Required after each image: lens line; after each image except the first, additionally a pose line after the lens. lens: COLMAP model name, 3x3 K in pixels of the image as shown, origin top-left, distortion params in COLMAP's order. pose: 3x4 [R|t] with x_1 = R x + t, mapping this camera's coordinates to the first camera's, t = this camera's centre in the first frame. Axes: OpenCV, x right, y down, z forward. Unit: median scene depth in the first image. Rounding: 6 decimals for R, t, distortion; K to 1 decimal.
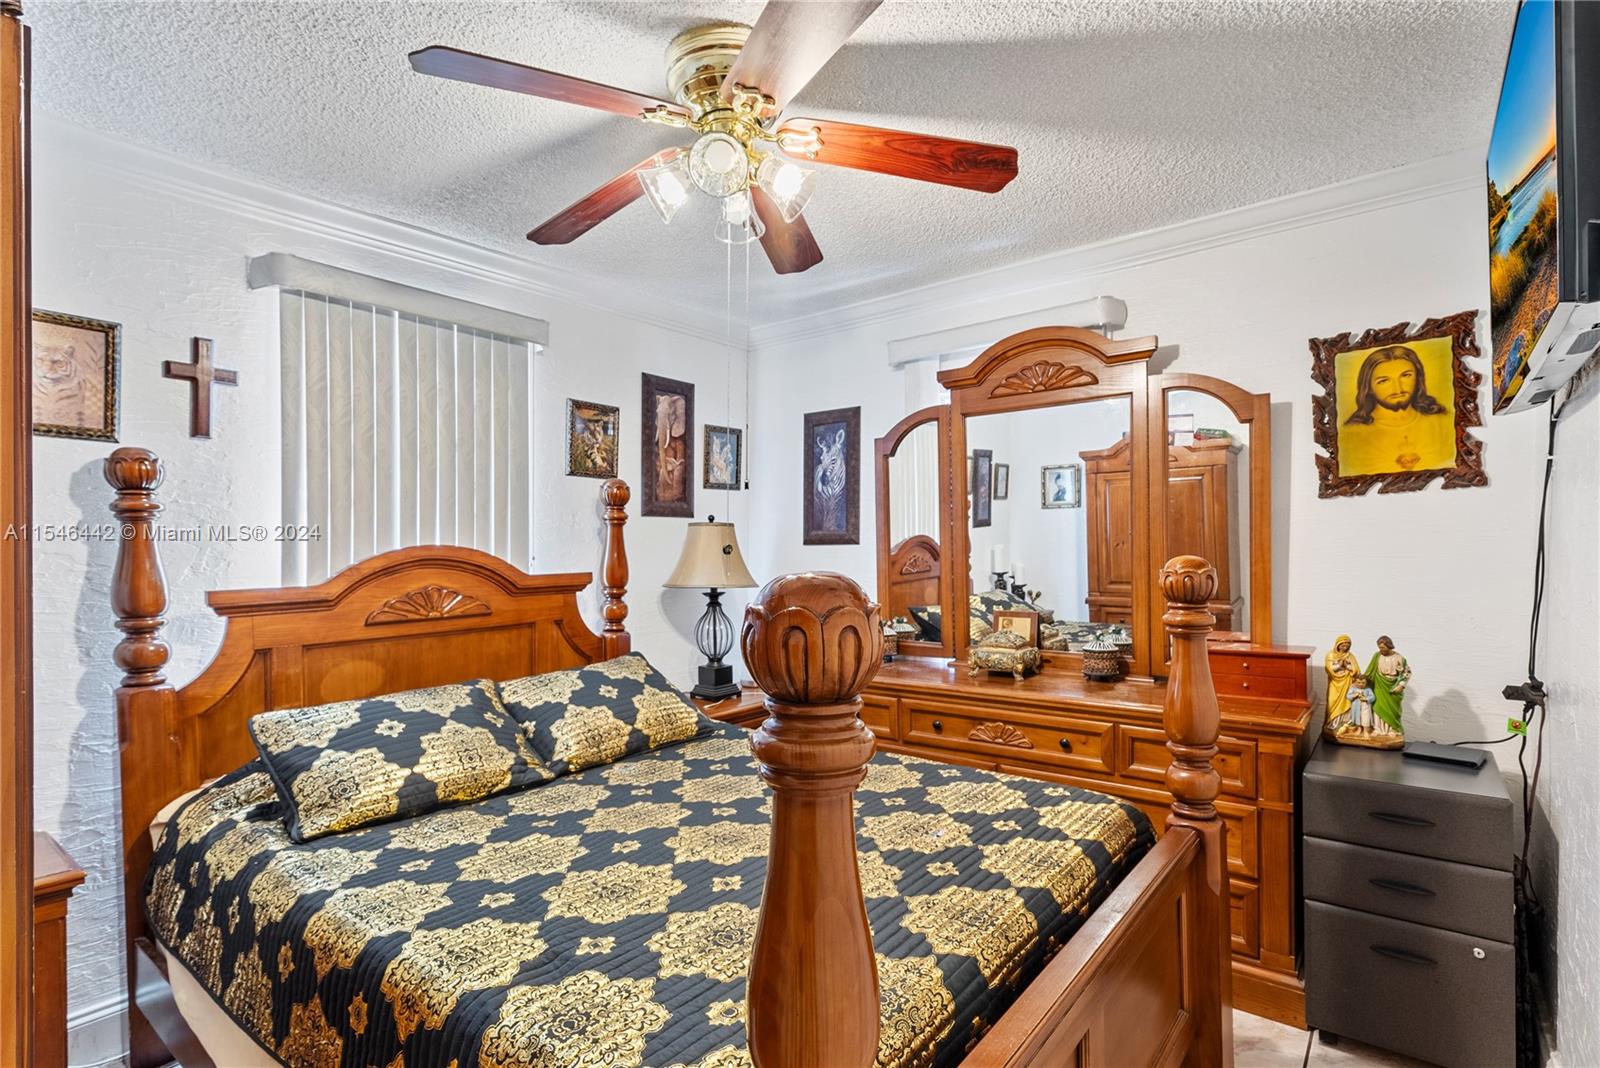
lens RADIAL K [[755.1, 0, 805.8], [0, 755.1, 549.8], [0, 0, 1]] dist [-0.001830, -0.000242]
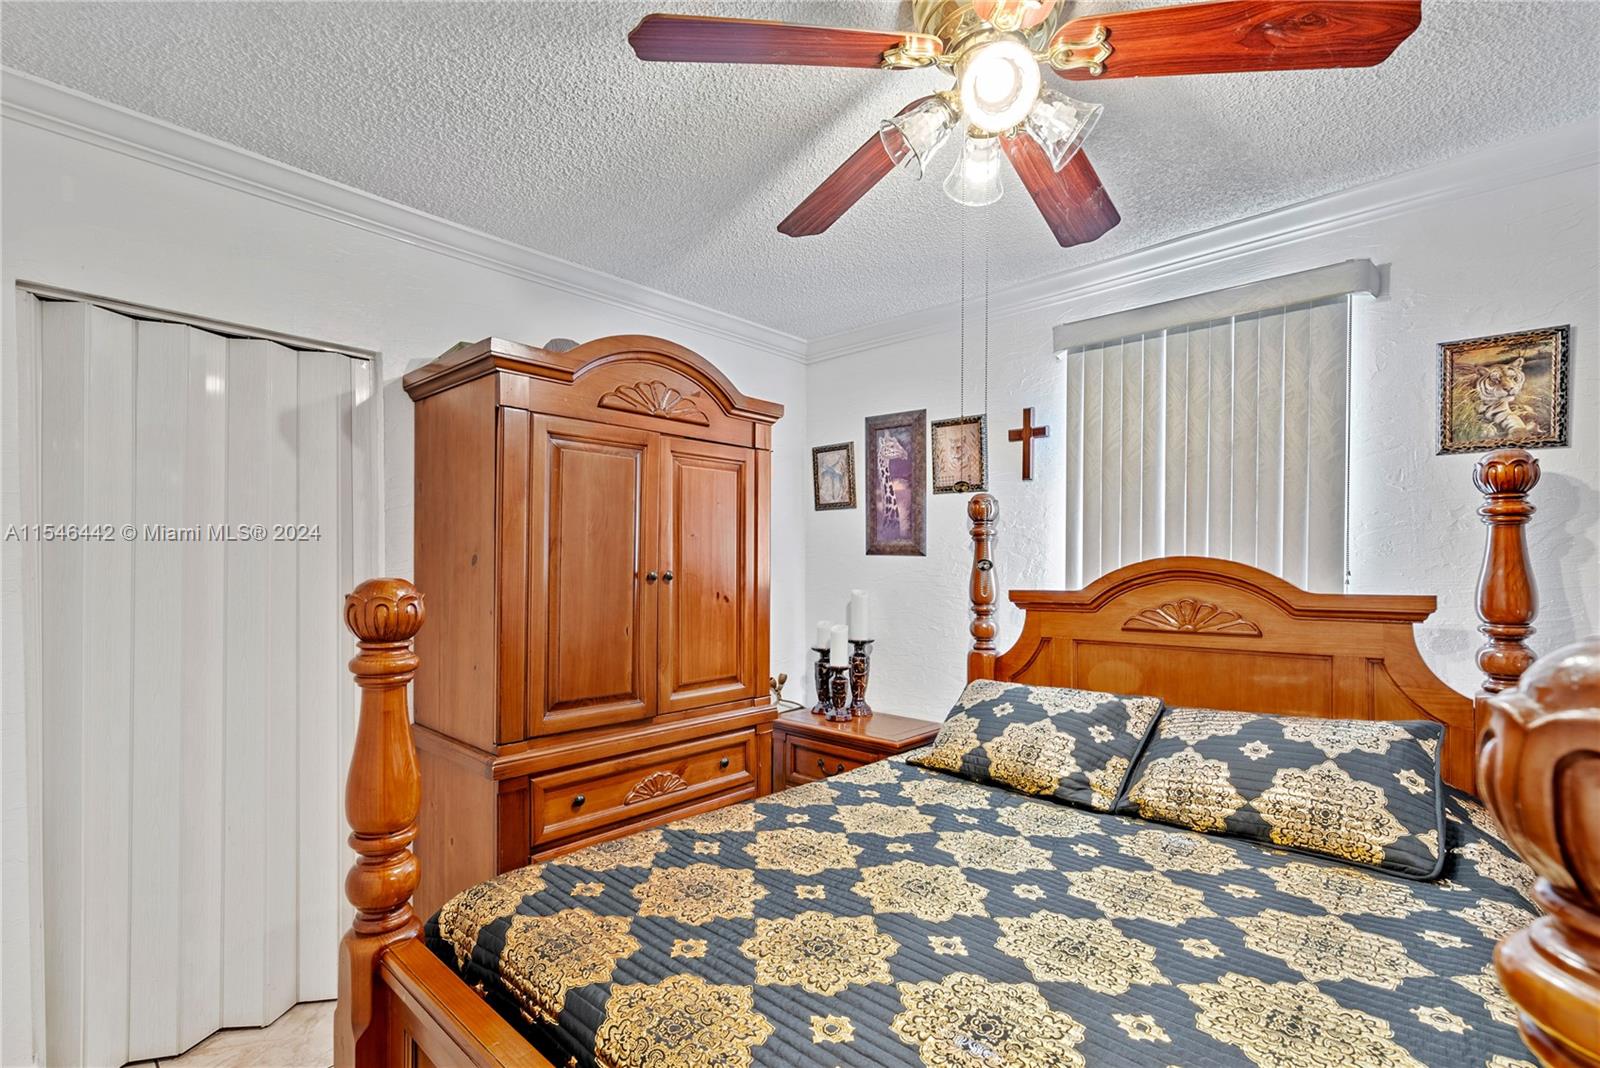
lens RADIAL K [[730.6, 0, 801.3], [0, 730.6, 563.2], [0, 0, 1]] dist [-0.001822, -0.000134]
pose [[-0.057051, 0.012425, -0.998294, 0.500155], [0.002380, 0.999921, 0.012309, -0.011480], [0.998368, -0.001674, -0.057076, 0.581497]]
